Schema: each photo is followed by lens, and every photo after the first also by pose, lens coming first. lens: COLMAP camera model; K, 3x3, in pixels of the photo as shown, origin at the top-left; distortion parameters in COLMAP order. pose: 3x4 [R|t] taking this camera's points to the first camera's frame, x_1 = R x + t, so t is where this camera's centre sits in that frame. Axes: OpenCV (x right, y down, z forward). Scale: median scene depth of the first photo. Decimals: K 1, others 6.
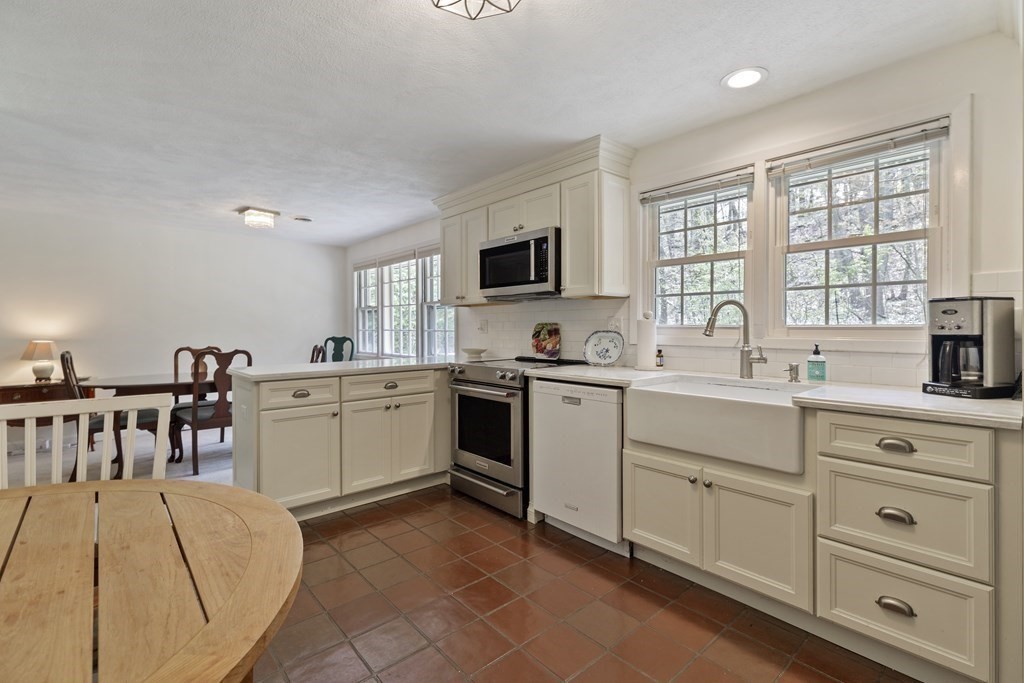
lens RADIAL K [[462.1, 0, 510.9], [0, 462.1, 331.2], [0, 0, 1]] dist [0.006917, -0.000683]
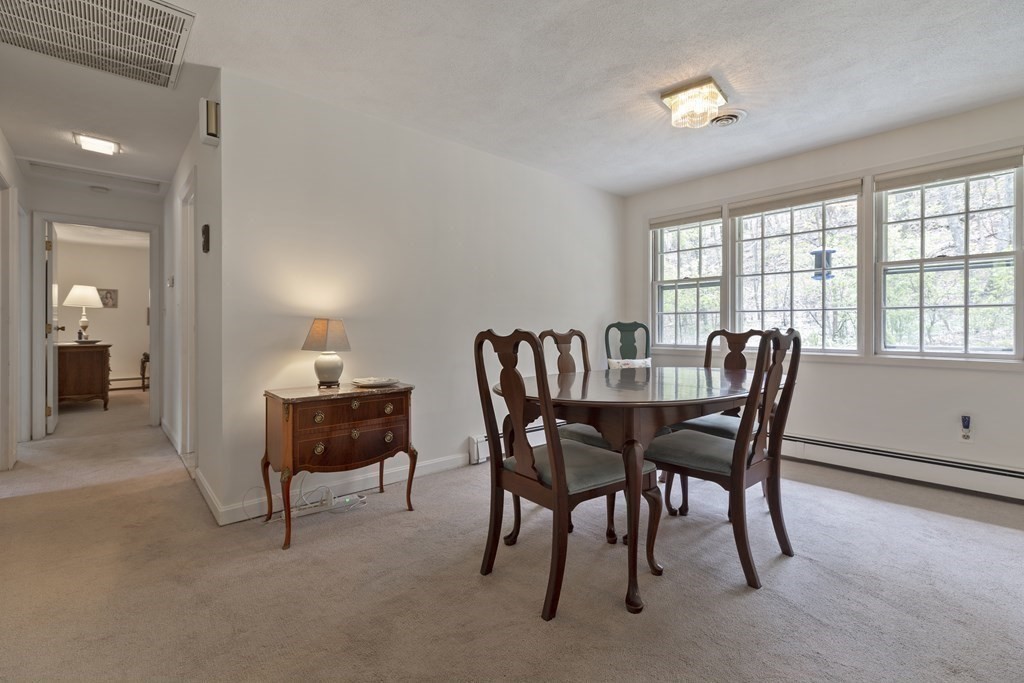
lens RADIAL K [[462.1, 0, 509.7], [0, 462.1, 328.2], [0, 0, 1]] dist [0.006917, -0.000683]
pose [[0.999985, 0.004254, 0.003404, -1.163818], [-0.004234, 0.999974, -0.005798, 0.053590], [-0.003428, 0.005784, 0.999977, 0.636556]]
